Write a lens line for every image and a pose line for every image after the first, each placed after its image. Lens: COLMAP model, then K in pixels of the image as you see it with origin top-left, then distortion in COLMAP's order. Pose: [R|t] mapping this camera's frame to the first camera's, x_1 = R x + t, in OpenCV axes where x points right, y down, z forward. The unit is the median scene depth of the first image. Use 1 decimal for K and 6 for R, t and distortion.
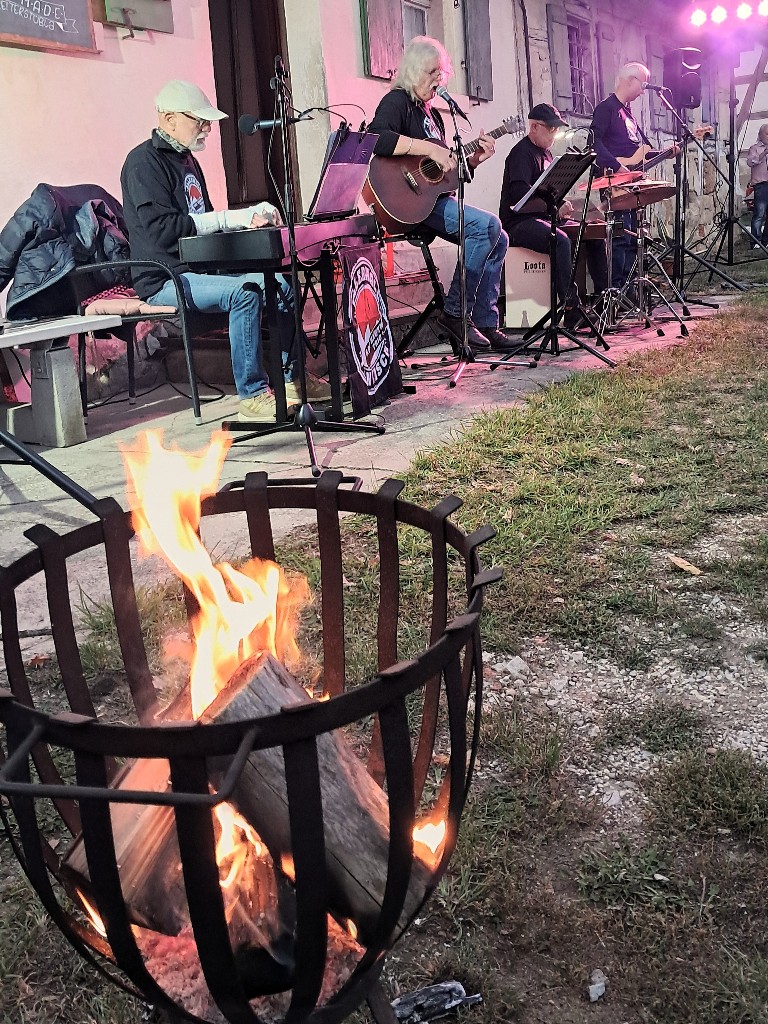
lens RADIAL K [[800.0, 0, 384.0], [0, 800.0, 512.0], [0, 0, 1]] dist [0.005937, -0.086898]
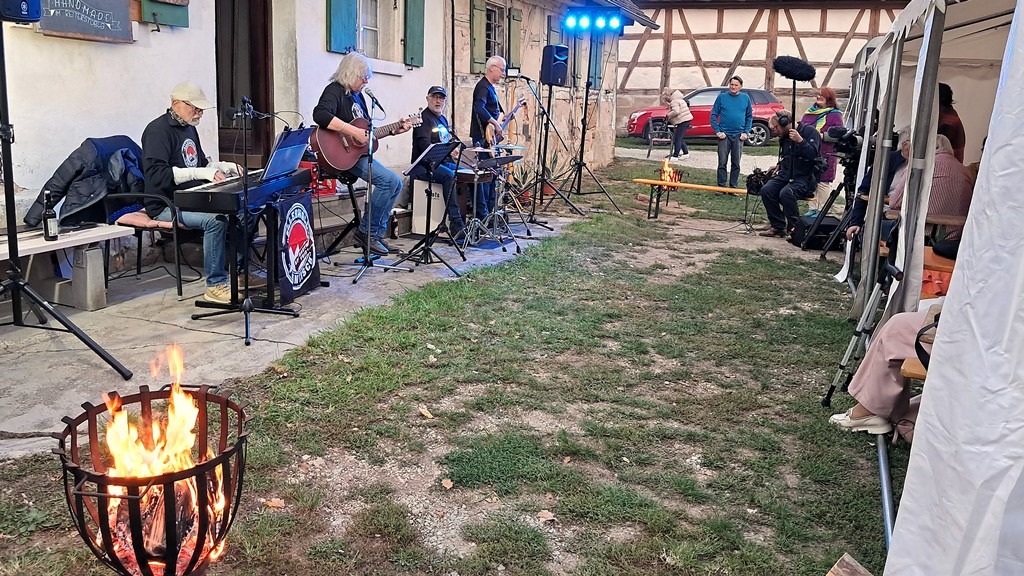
lens RADIAL K [[760.8, 0, 512.0], [0, 760.8, 288.0], [0, 0, 1]] dist [0.054101, -0.197156]
pose [[0.988339, 0.063330, 0.138477, 0.196491], [-0.058354, 0.997506, -0.039706, -0.112463], [-0.140646, 0.031162, 0.989569, -0.563066]]
